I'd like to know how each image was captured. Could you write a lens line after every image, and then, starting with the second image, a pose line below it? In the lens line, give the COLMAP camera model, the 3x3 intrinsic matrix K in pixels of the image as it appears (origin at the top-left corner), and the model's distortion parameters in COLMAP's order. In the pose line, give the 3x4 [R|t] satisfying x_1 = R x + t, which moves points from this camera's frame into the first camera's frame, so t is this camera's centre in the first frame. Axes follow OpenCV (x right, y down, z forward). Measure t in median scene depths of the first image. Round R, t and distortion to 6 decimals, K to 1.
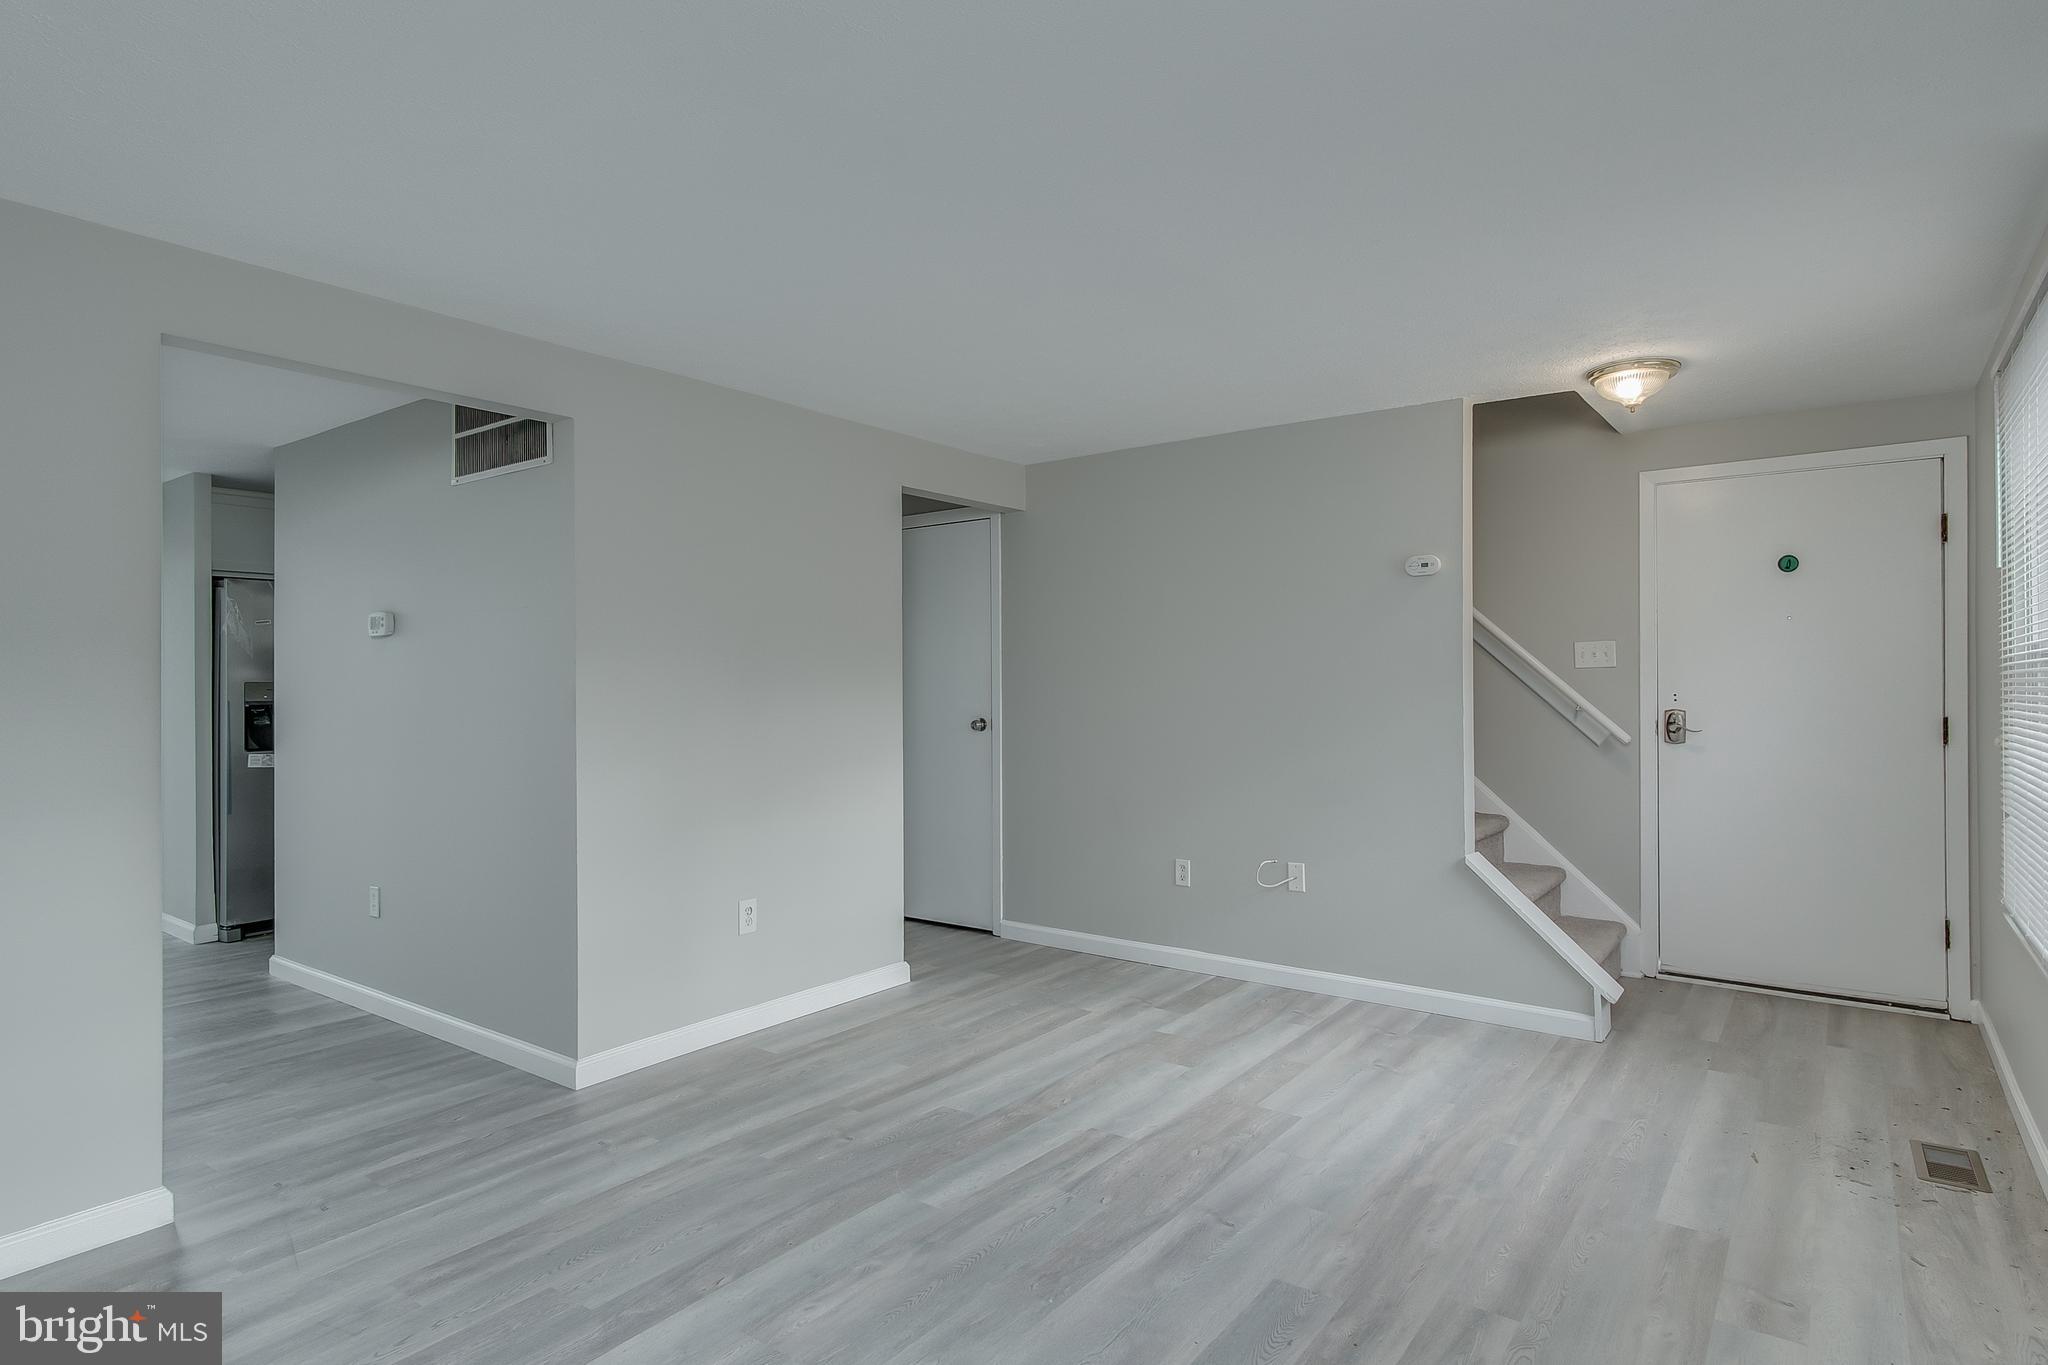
lens RADIAL K [[1087.7, 0, 1029.6], [0, 1087.7, 674.5], [0, 0, 1]] dist [0.005210, 0.002251]
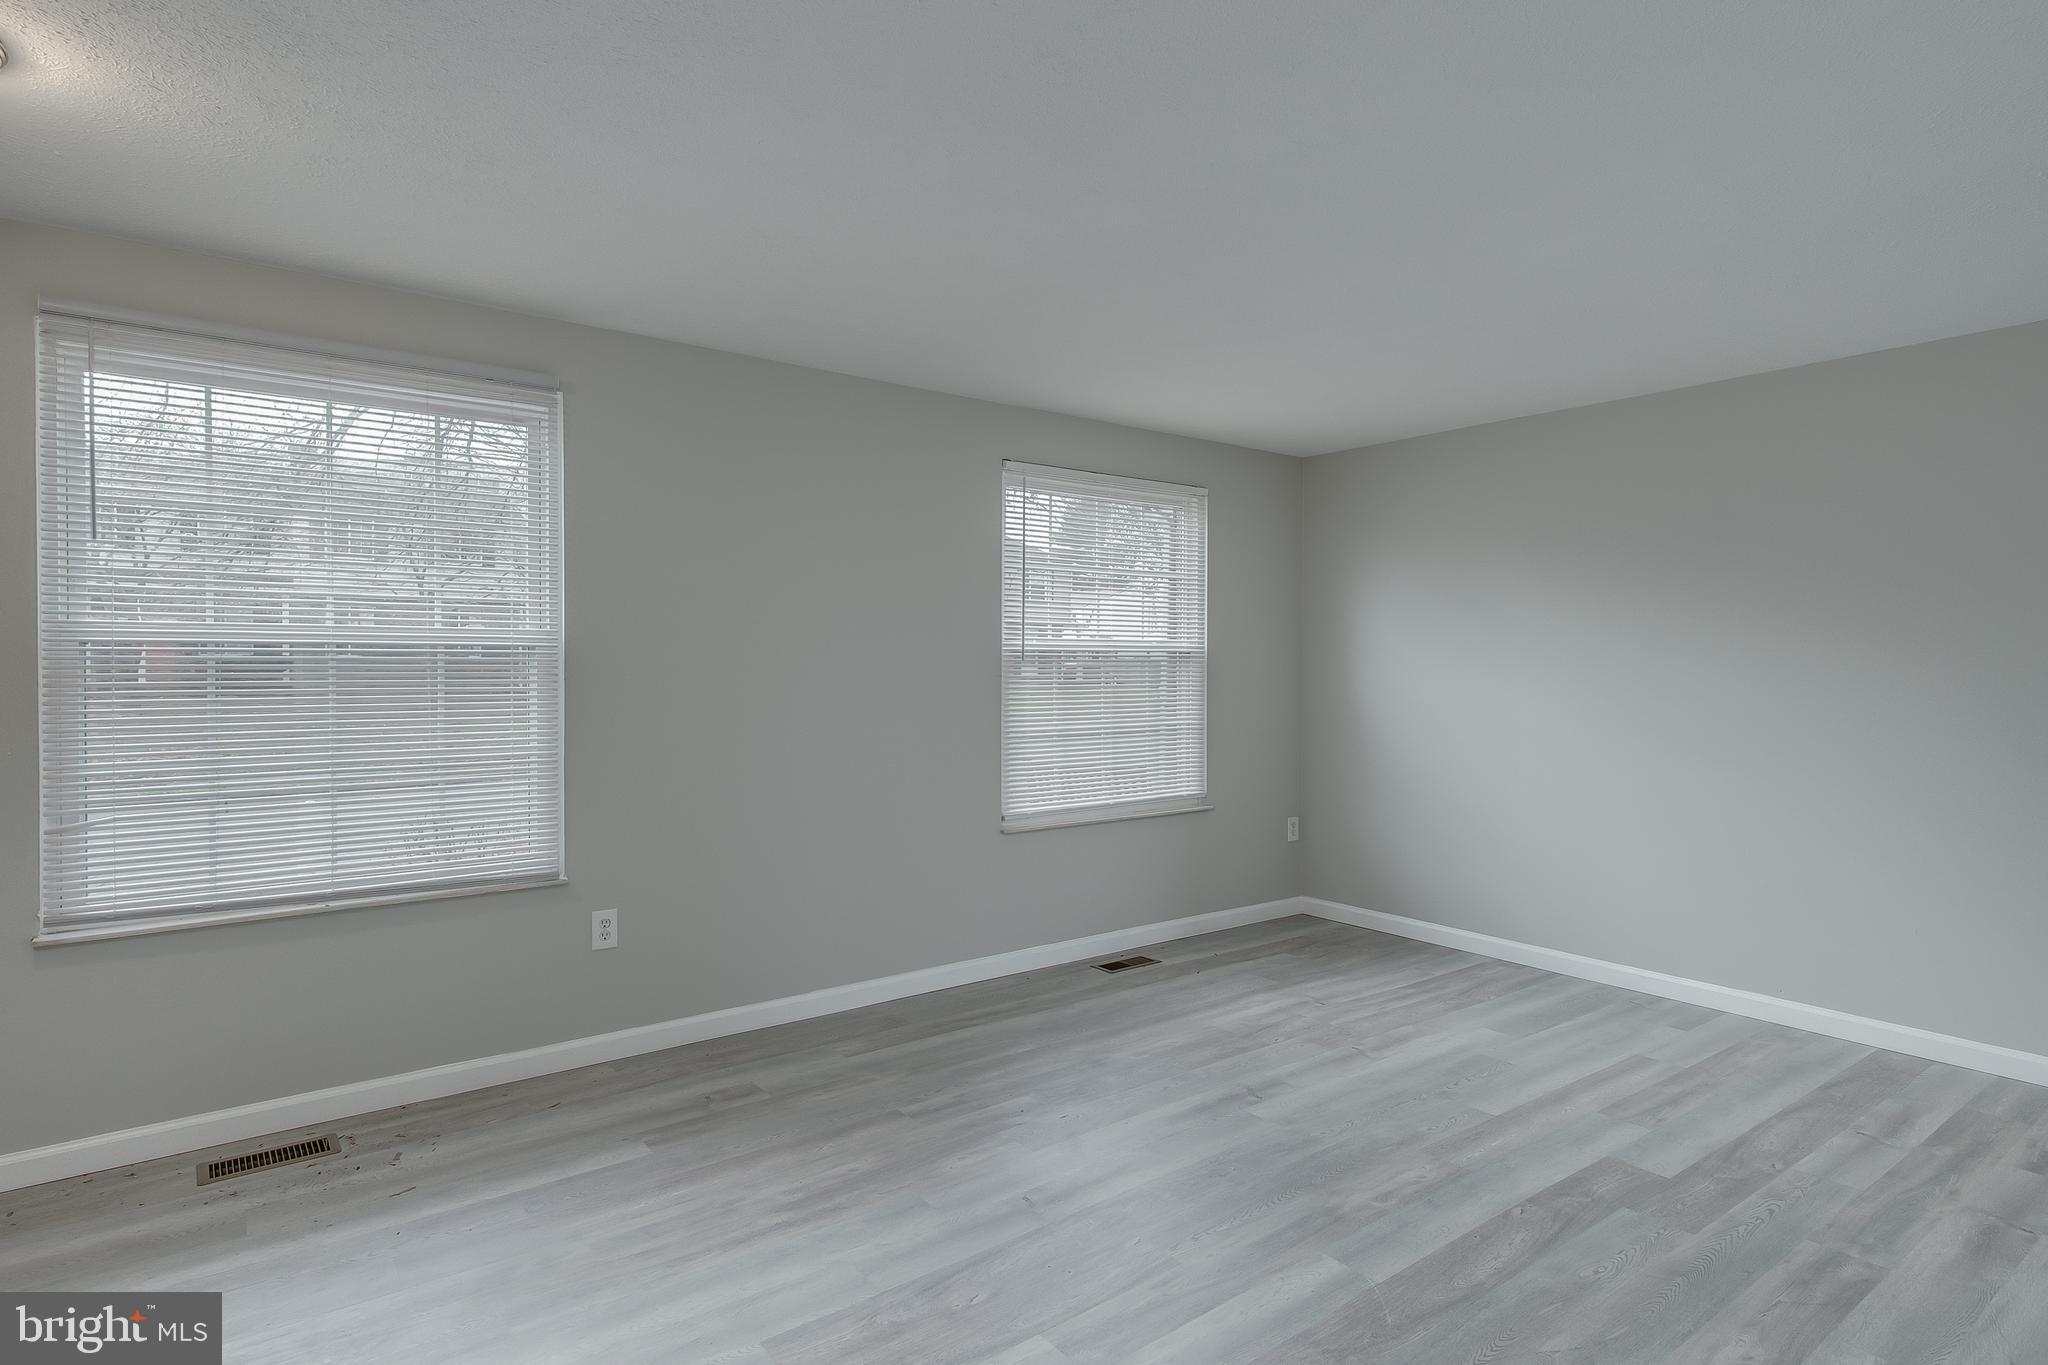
lens RADIAL K [[1087.7, 0, 1029.6], [0, 1087.7, 674.5], [0, 0, 1]] dist [0.005210, 0.002251]
pose [[-0.960007, 0.001025, 0.279973, -0.093135], [0.000492, 0.999998, -0.001973, 0.014359], [-0.279974, -0.001756, -0.960006, 1.753924]]
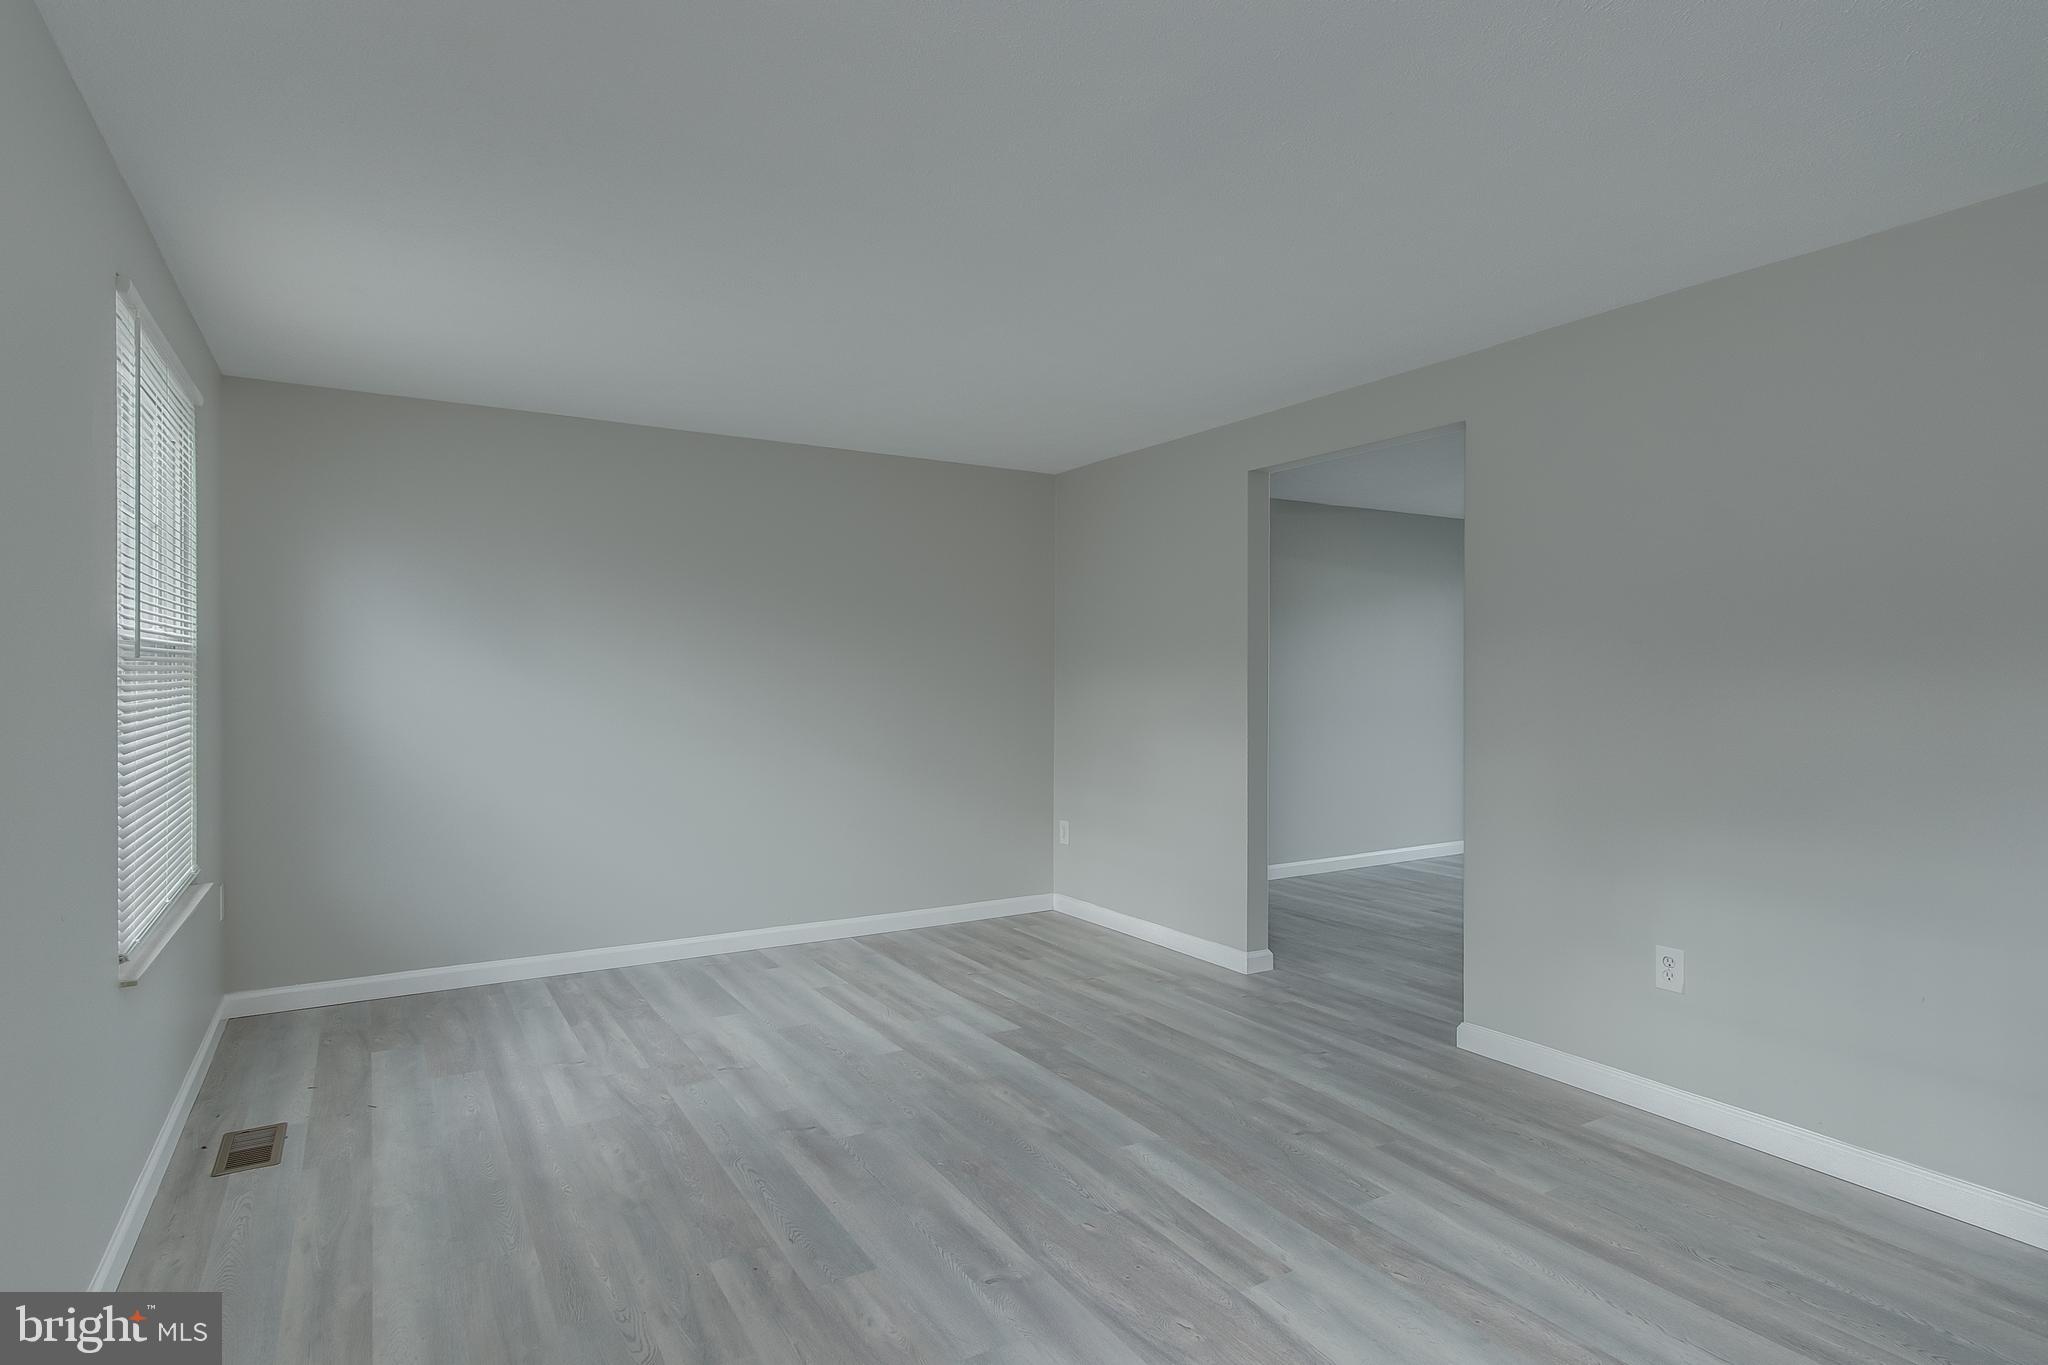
lens RADIAL K [[1087.7, 0, 1029.6], [0, 1087.7, 674.5], [0, 0, 1]] dist [0.005210, 0.002251]
pose [[-0.374806, 0.005730, -0.927085, 0.876805], [0.009826, 0.999949, 0.002208, 0.009464], [0.927051, -0.008282, -0.374844, 1.210515]]
